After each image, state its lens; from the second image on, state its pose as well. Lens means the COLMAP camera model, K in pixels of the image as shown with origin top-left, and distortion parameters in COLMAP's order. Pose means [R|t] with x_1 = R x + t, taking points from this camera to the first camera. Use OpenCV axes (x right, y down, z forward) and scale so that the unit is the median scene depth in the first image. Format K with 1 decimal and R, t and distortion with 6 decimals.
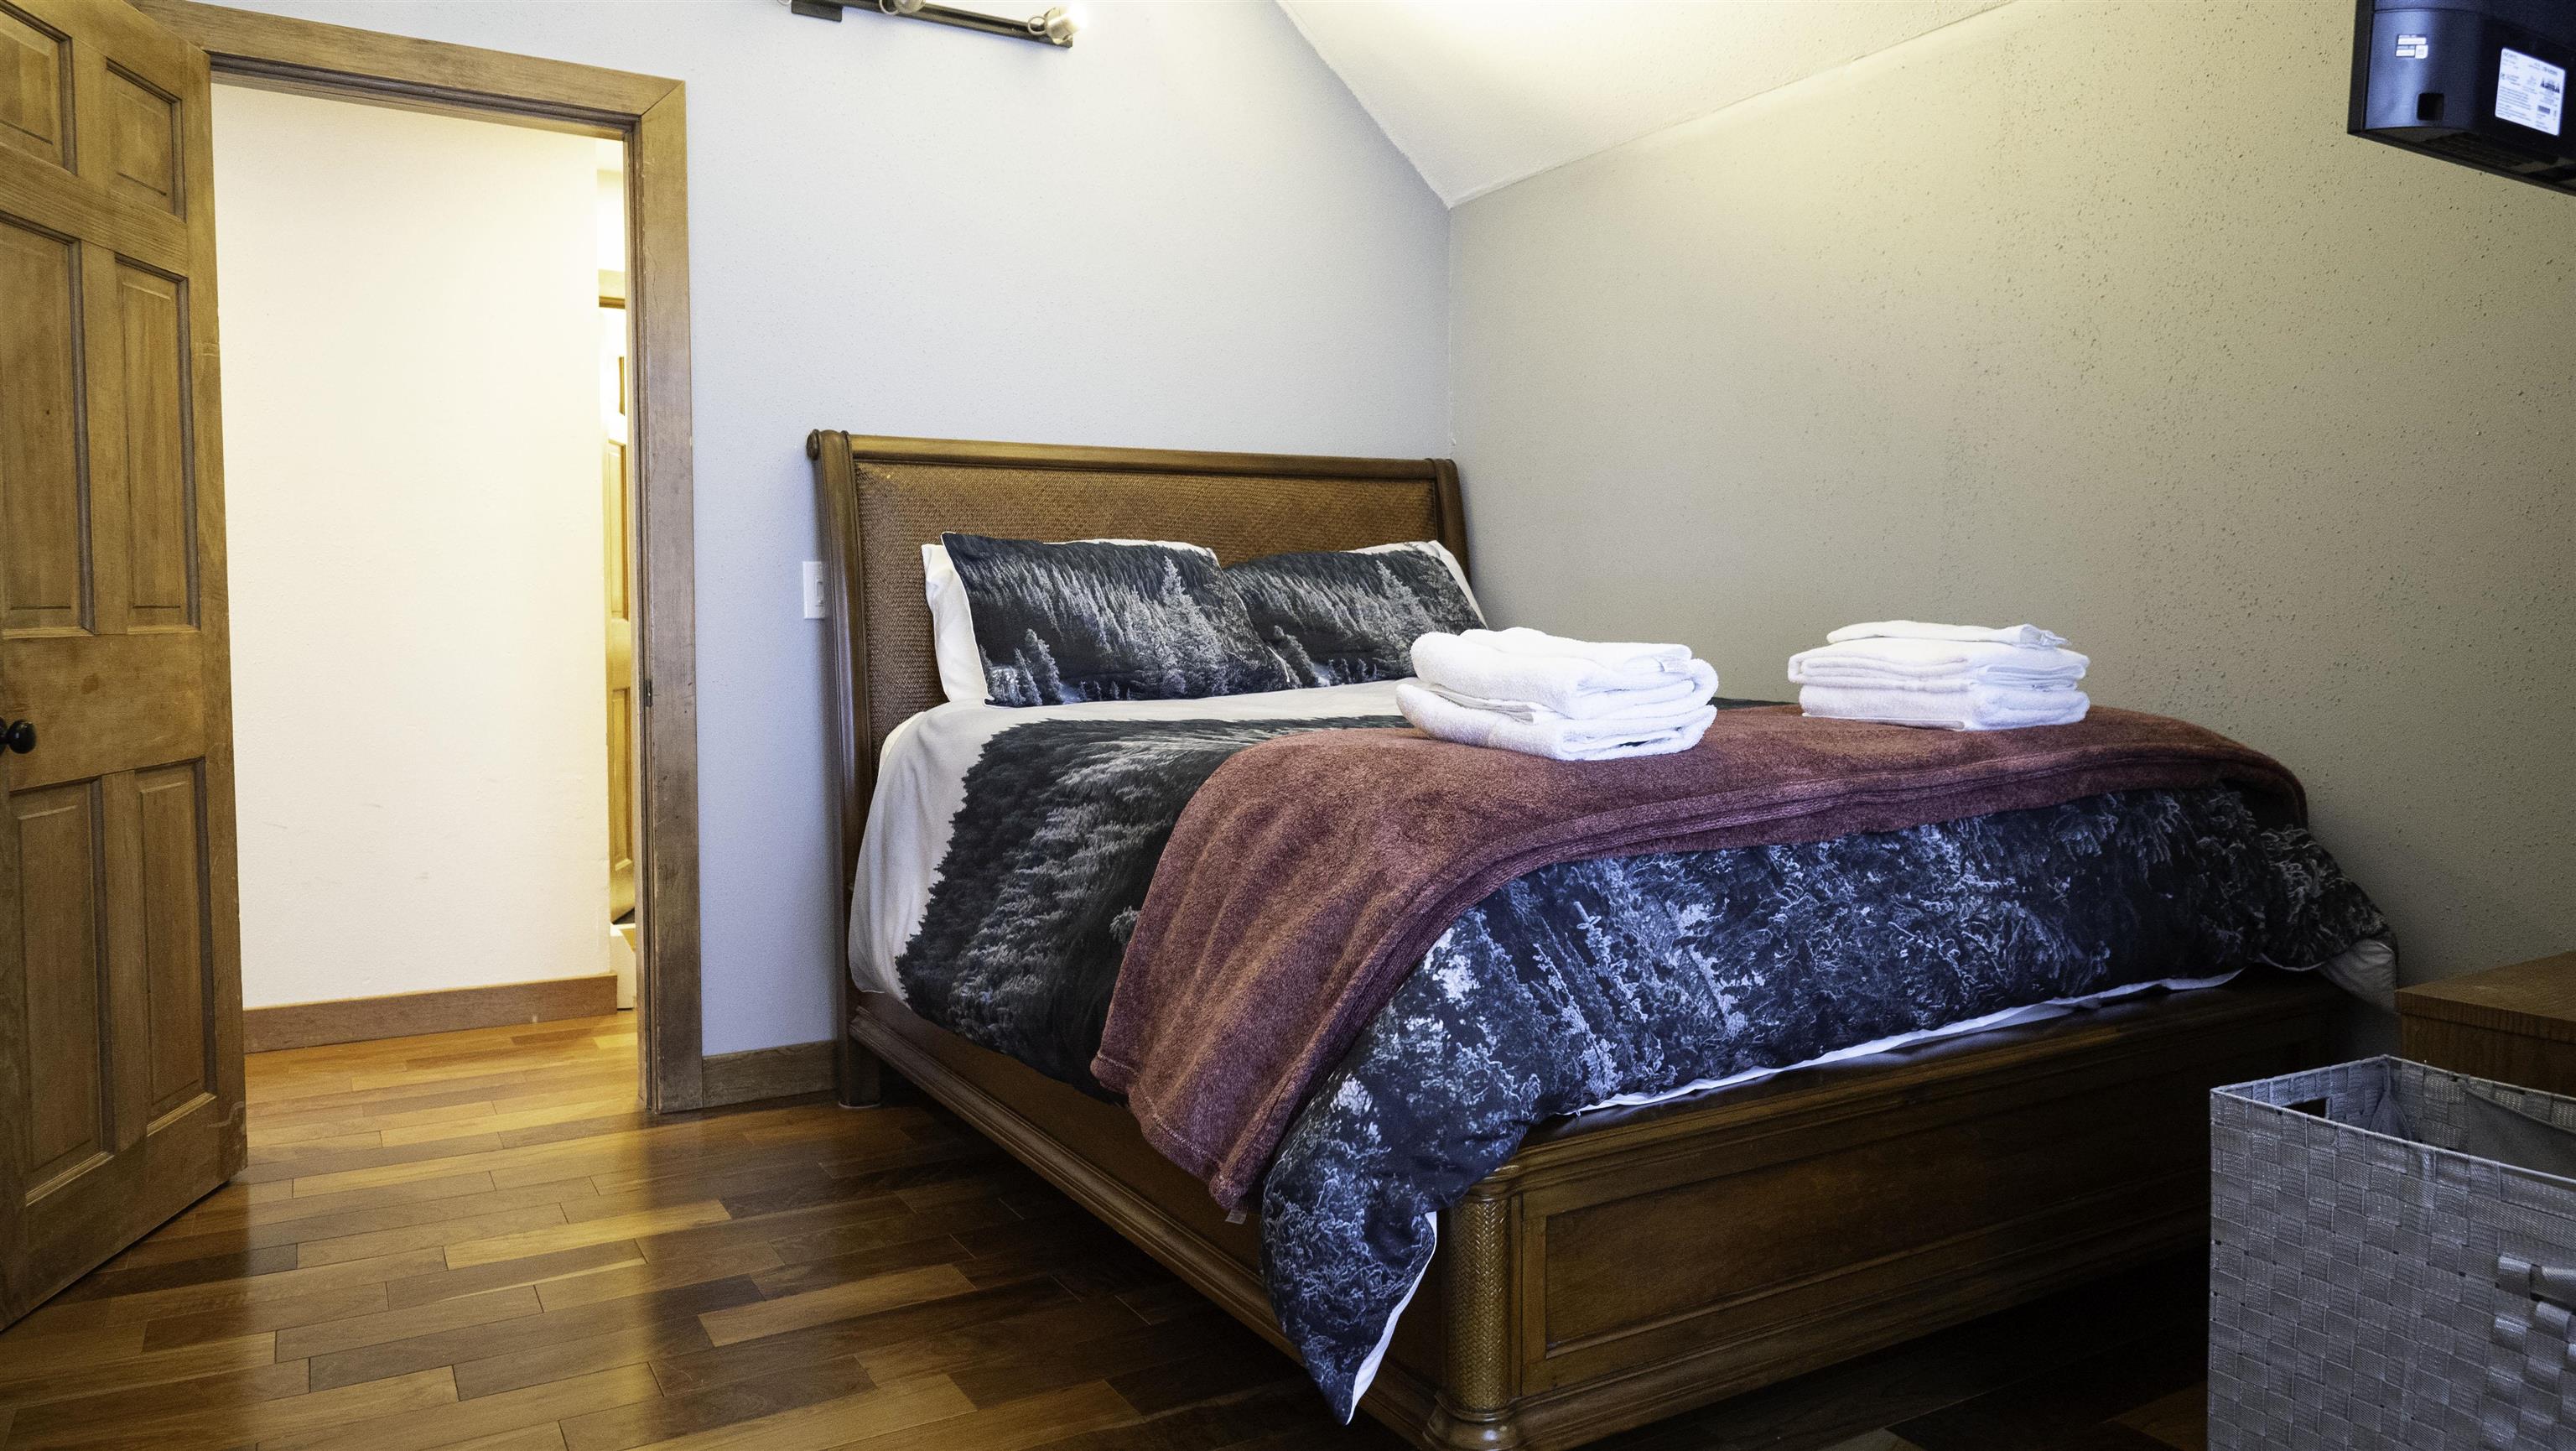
lens RADIAL K [[1695.4, 0, 1295.4], [0, 1695.4, 708.9], [0, 0, 1]] dist [-0.001887, 0.003084]
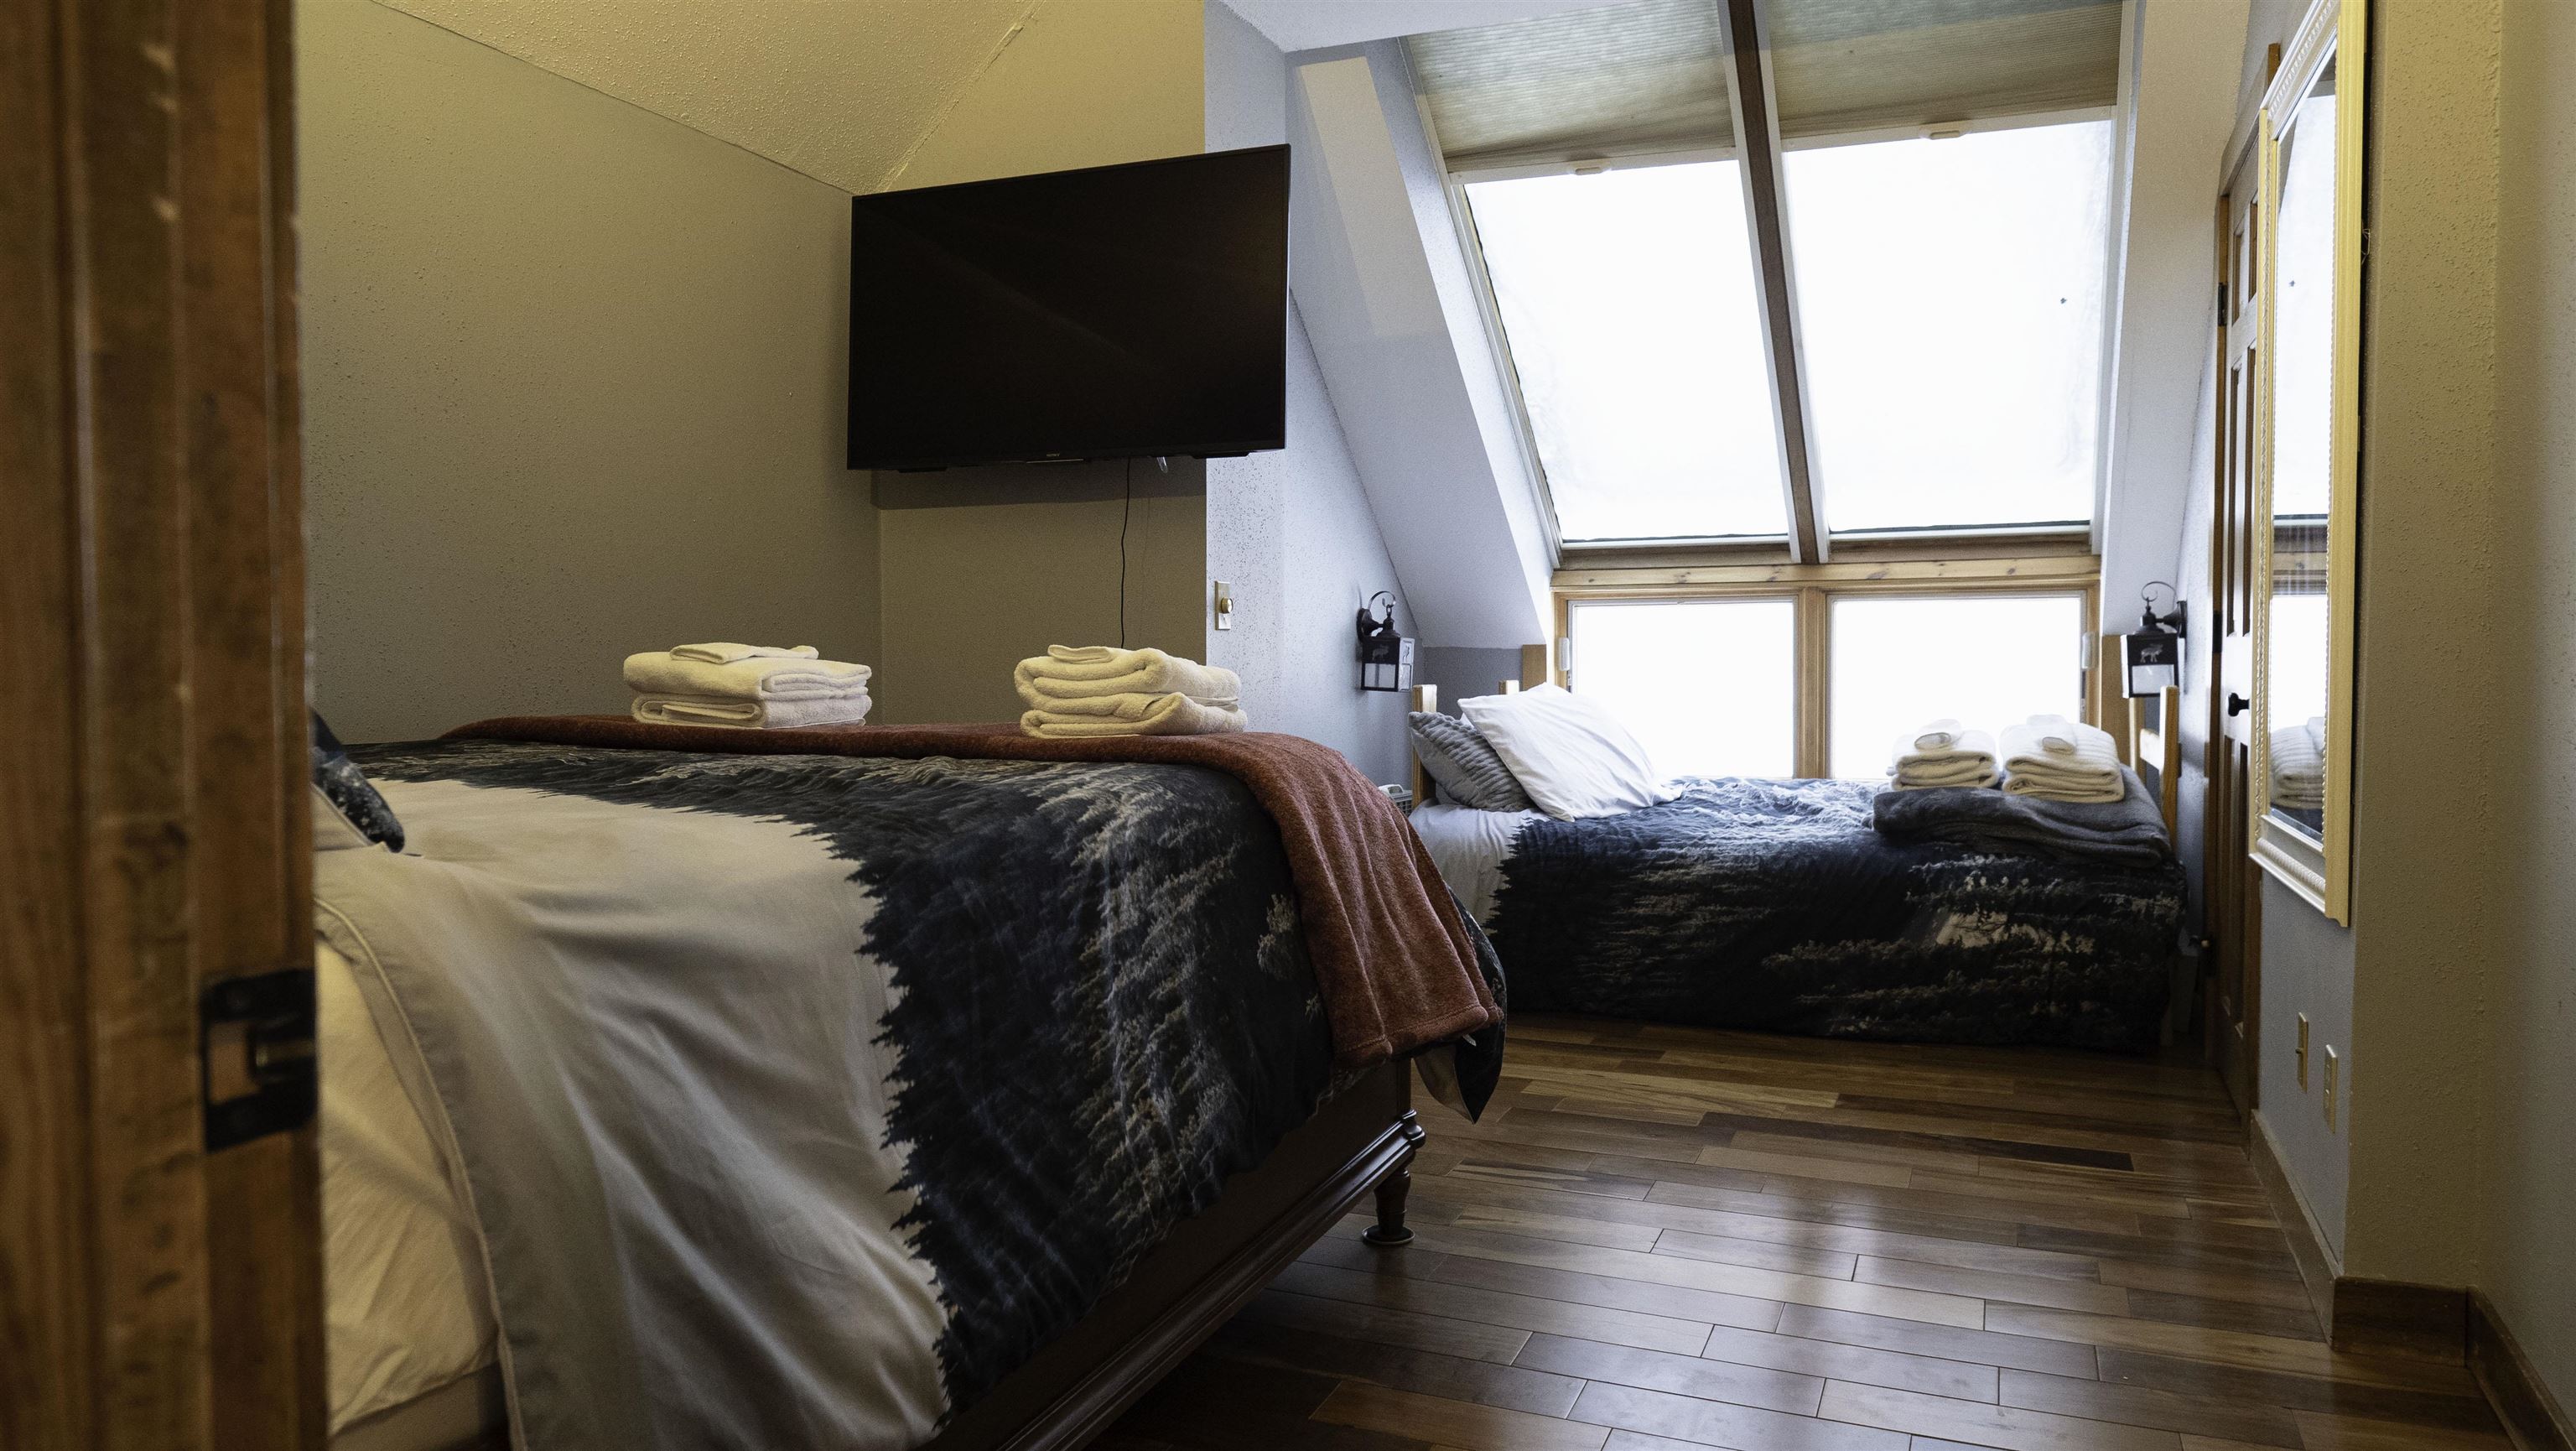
lens RADIAL K [[1695.4, 0, 1295.4], [0, 1695.4, 708.9], [0, 0, 1]] dist [-0.001887, 0.003084]
pose [[-0.602517, -0.025883, 0.797686, -0.816688], [0.045471, 0.996737, 0.066687, -0.069620], [-0.796810, 0.076451, -0.599374, 1.454219]]
